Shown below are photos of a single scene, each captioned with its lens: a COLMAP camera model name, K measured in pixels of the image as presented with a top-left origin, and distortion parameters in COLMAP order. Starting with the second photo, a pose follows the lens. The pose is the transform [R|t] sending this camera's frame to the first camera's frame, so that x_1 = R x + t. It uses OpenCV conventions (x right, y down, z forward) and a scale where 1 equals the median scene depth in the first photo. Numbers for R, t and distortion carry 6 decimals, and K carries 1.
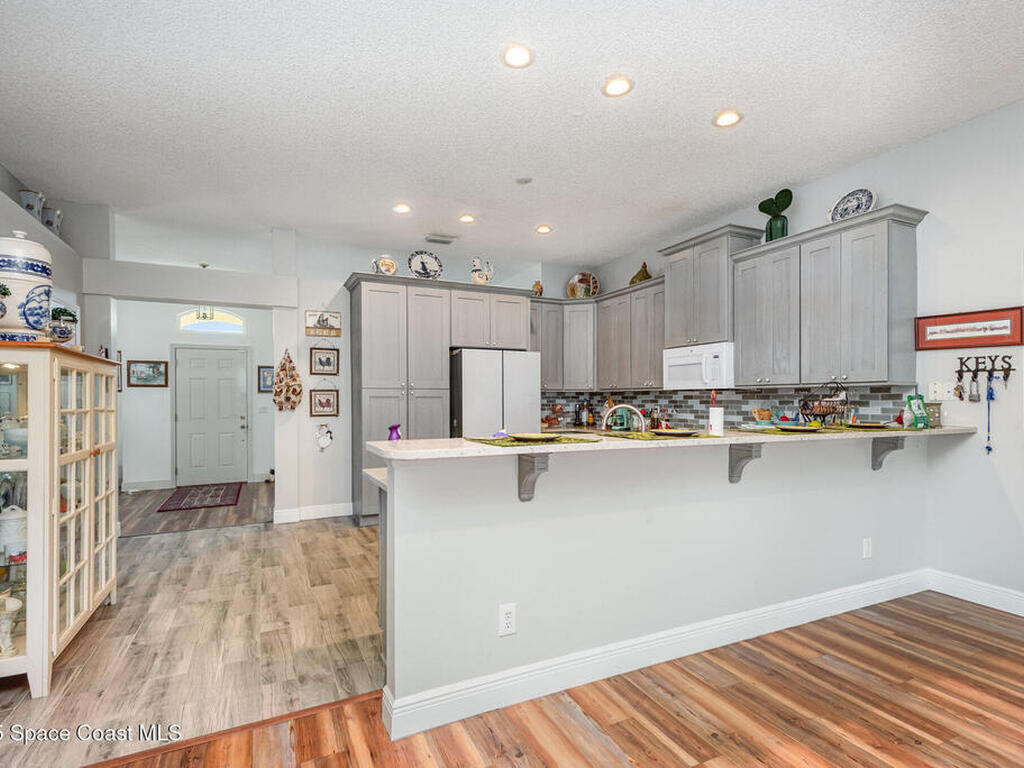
lens RADIAL K [[523.2, 0, 510.7], [0, 523.2, 399.3], [0, 0, 1]] dist [0.002612, 0.000777]
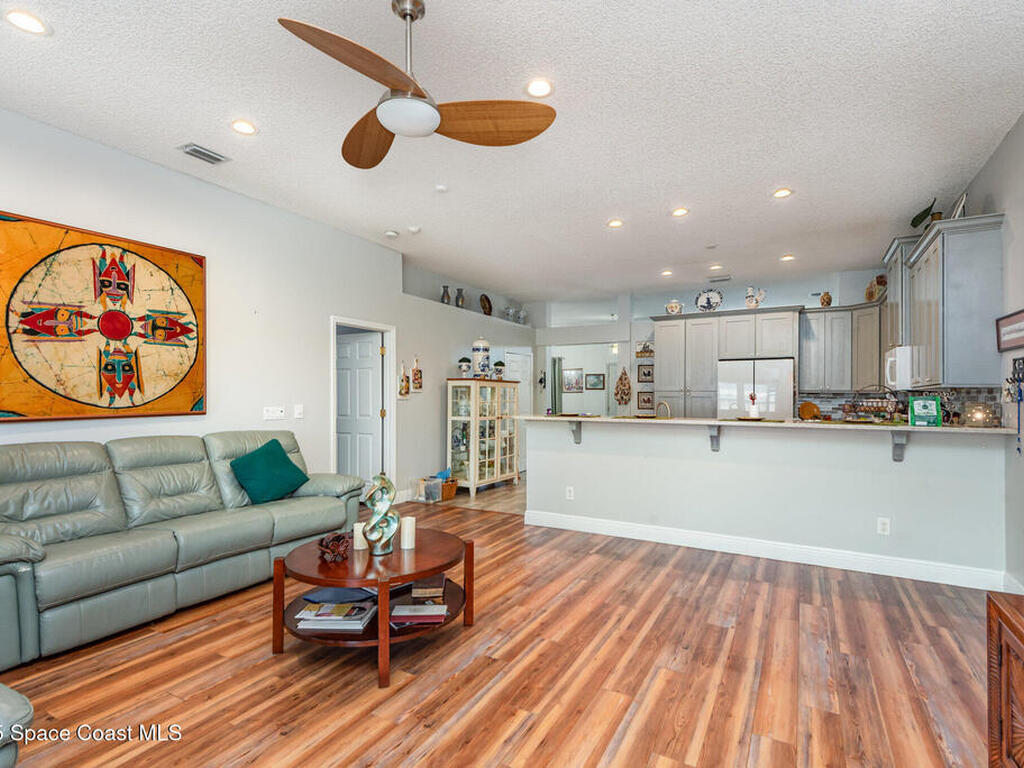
lens RADIAL K [[523.2, 0, 510.7], [0, 523.2, 399.3], [0, 0, 1]] dist [0.002612, 0.000777]
pose [[0.572301, 0.005560, -0.820025, 0.894357], [-0.000992, 0.999981, 0.006088, -0.006600], [0.820043, -0.002671, 0.572296, -0.280891]]
